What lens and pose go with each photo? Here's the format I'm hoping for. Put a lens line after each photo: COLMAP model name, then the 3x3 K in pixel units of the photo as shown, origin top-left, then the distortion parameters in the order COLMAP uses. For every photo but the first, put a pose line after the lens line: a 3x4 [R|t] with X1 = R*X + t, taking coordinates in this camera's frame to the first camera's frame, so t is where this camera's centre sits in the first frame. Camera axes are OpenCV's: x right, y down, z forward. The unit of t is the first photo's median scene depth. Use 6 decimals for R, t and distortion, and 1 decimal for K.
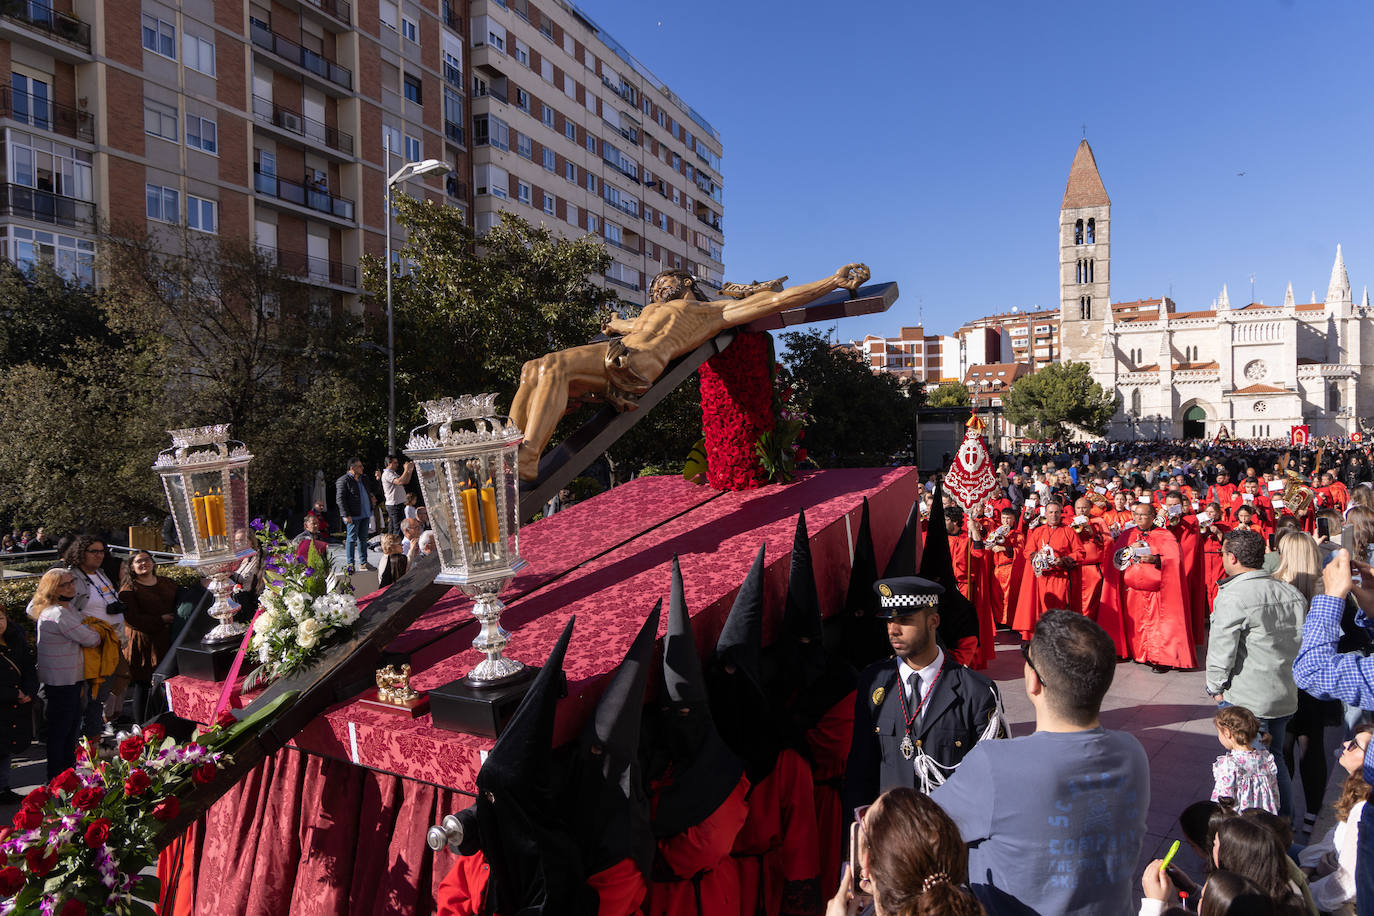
lens RADIAL K [[937.9, 0, 689.2], [0, 937.9, 456.6], [0, 0, 1]] dist [0.000416, 0.004204]
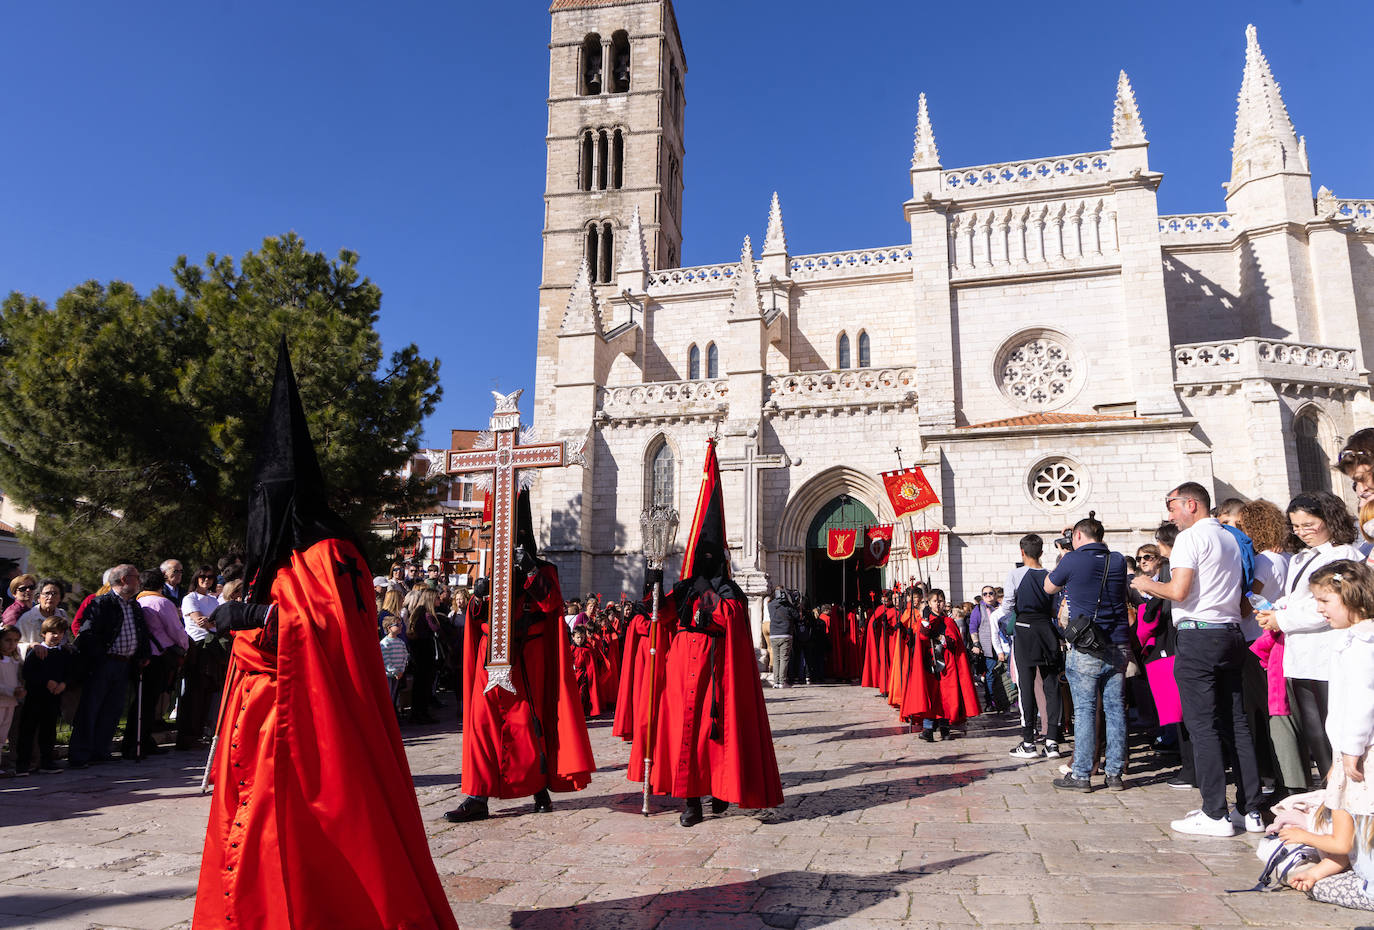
lens RADIAL K [[920.4, 0, 694.6], [0, 920.4, 467.3], [0, 0, 1]] dist [0.009031, 0.001393]
pose [[0.987280, 0.057722, 0.148142, 0.458181], [-0.023751, 0.974858, -0.221557, -0.000587], [-0.157206, 0.215221, 0.963829, 0.746498]]
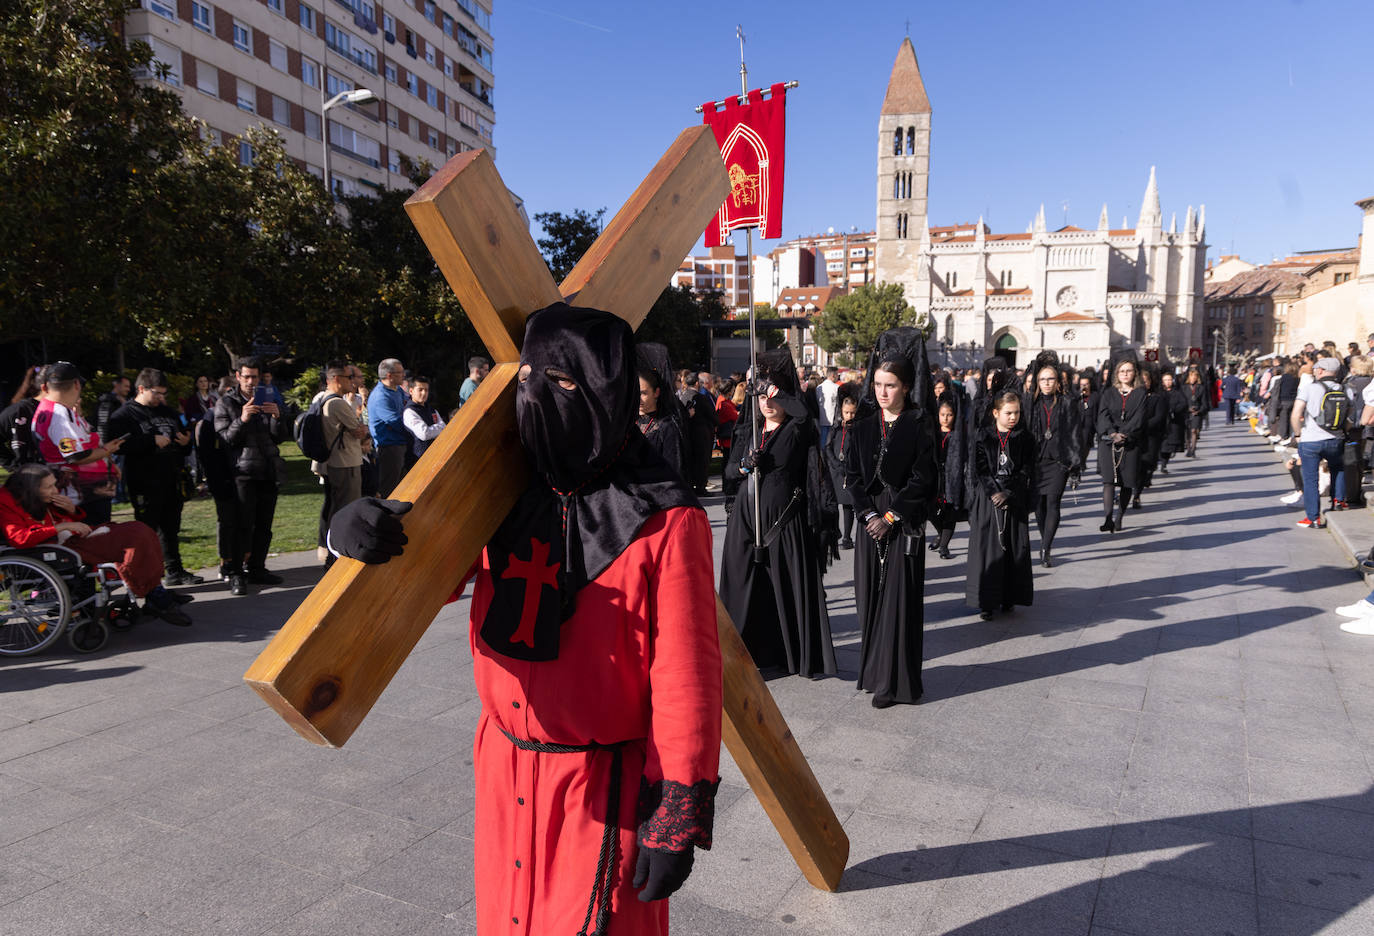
lens RADIAL K [[996.3, 0, 664.2], [0, 996.3, 493.7], [0, 0, 1]] dist [0.000409, 0.003994]
pose [[0.985451, -0.008590, 0.169742, 0.022246], [-0.009104, 0.994620, 0.103186, 0.006326], [-0.169715, -0.103230, 0.980072, 0.049671]]
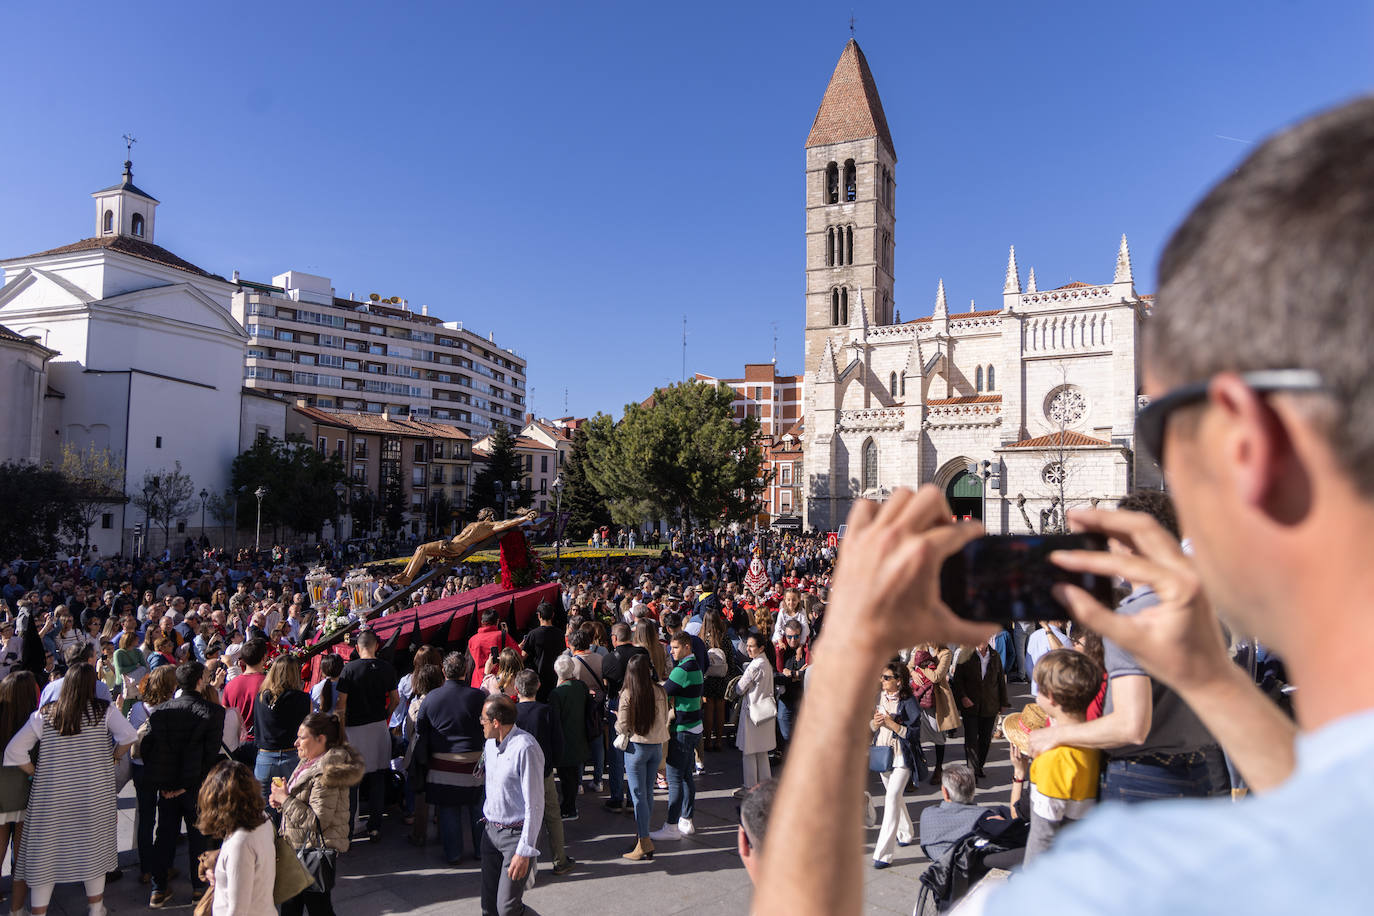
lens RADIAL K [[937.9, 0, 685.0], [0, 937.9, 462.2], [0, 0, 1]] dist [0.000416, 0.004204]
pose [[0.988564, 0.024737, -0.148759, 0.464152], [-0.035098, 0.997107, -0.067429, -0.016895], [0.146661, 0.071879, 0.986572, 0.445464]]
